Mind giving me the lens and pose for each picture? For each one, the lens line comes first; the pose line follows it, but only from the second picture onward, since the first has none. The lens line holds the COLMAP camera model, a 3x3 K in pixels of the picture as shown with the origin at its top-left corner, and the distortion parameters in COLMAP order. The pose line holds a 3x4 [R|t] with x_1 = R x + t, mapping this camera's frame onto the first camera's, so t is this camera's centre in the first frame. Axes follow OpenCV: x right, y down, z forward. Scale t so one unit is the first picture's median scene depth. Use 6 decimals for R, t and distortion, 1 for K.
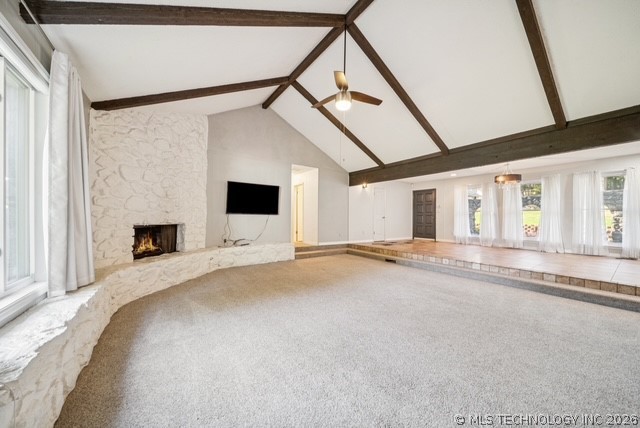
lens RADIAL K [[229.3, 0, 320.0], [0, 229.3, 214.0], [0, 0, 1]] dist [0.000490, -0.000064]
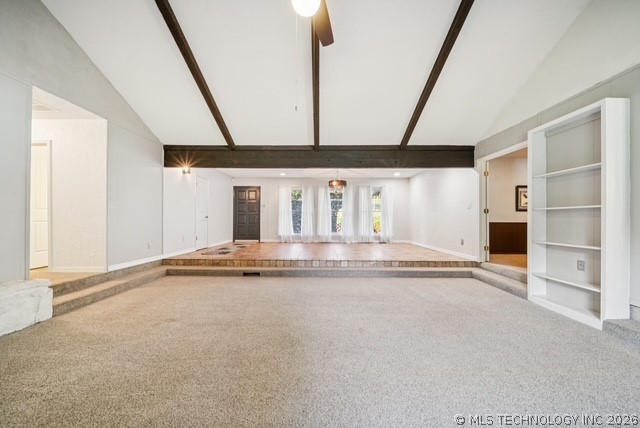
lens RADIAL K [[229.3, 0, 320.0], [0, 229.3, 214.0], [0, 0, 1]] dist [0.000490, -0.000064]
pose [[0.576366, 0.012829, 0.817091, -0.149053], [-0.013981, 0.999885, -0.005837, 0.006443], [-0.817072, -0.008059, 0.576479, 0.315274]]
